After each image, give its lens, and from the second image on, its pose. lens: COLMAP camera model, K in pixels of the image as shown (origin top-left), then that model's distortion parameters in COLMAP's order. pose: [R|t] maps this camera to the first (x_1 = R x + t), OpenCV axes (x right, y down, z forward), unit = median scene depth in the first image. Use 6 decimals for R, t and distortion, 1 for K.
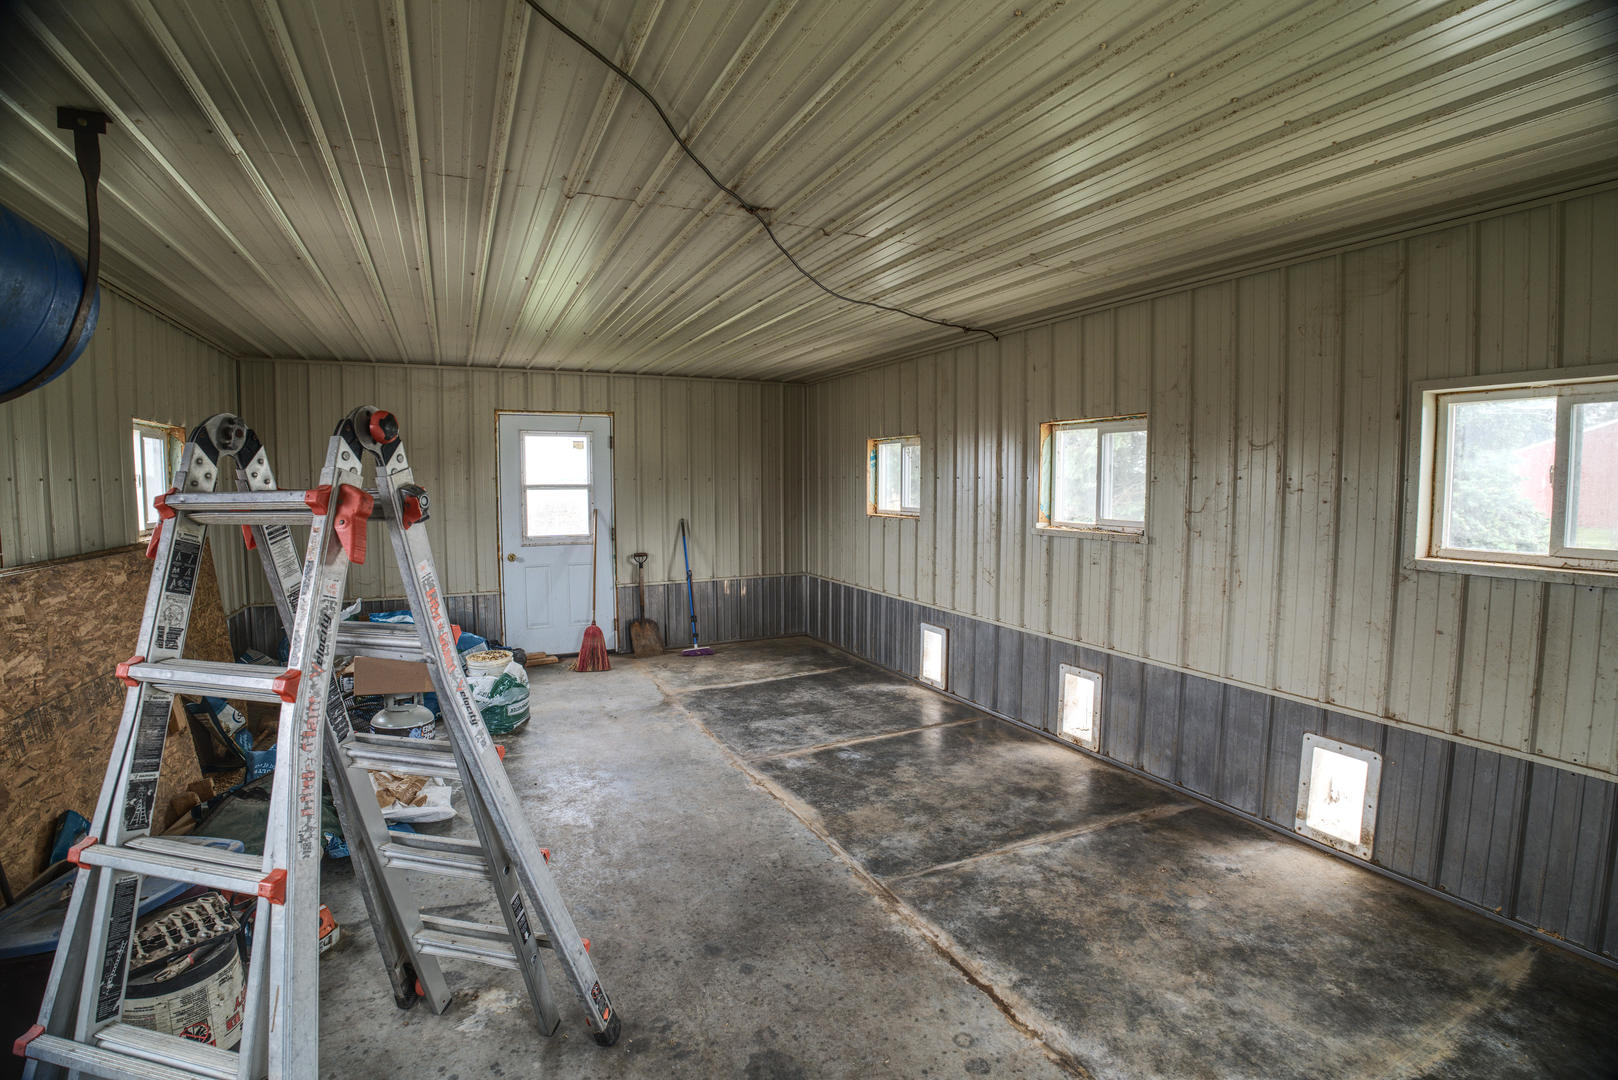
lens RADIAL K [[748.7, 0, 805.8], [0, 748.7, 532.0], [0, 0, 1]] dist [-0.001796, -0.000096]
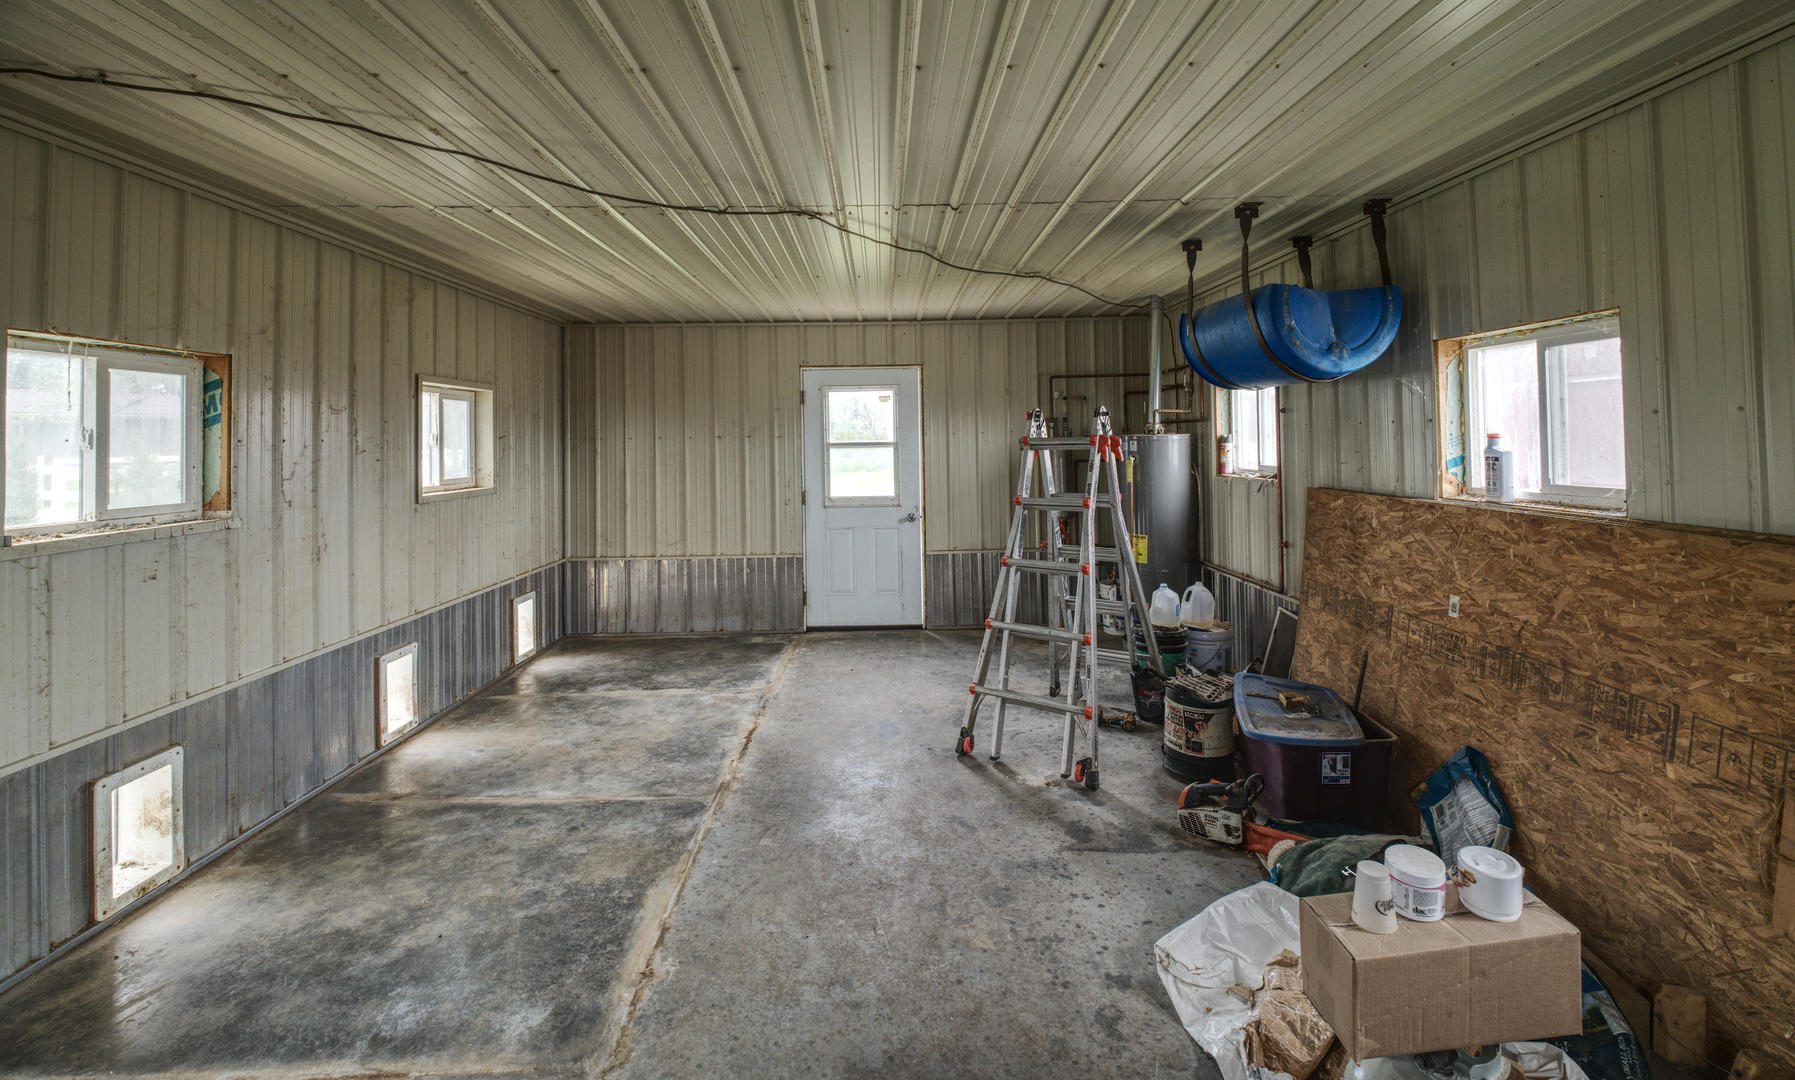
lens RADIAL K [[847.1, 0, 897.9], [0, 847.1, 538.7], [0, 0, 1]] dist [-0.000201, 0.000012]
pose [[-0.908256, -0.024536, 0.417694, -0.589602], [0.057108, 0.981668, 0.181844, -0.105672], [-0.414498, 0.189014, -0.890205, 1.716353]]
